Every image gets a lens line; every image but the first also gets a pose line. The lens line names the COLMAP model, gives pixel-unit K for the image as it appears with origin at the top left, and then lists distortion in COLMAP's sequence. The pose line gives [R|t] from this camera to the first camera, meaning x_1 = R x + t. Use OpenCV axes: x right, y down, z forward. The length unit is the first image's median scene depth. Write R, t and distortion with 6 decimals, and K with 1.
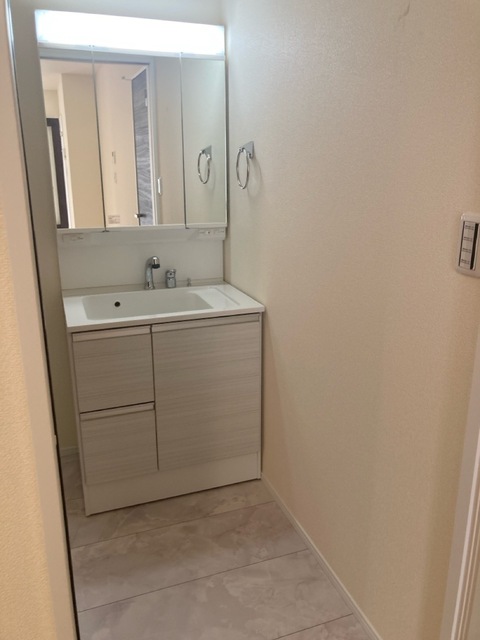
lens RADIAL K [[530.7, 0, 239.8], [0, 530.7, 307.1], [0, 0, 1]] dist [-0.056168, 0.178489]
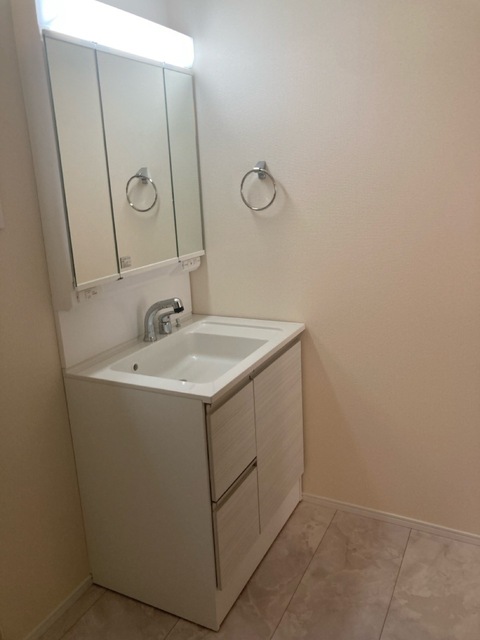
lens RADIAL K [[524.3, 0, 242.4], [0, 524.3, 309.6], [0, 0, 1]] dist [0.060125, -0.056571]
pose [[0.734664, -0.205337, 0.646611, -0.647843], [0.225687, 0.972784, 0.052495, -0.101633], [-0.639792, 0.107365, 0.761011, 0.302804]]
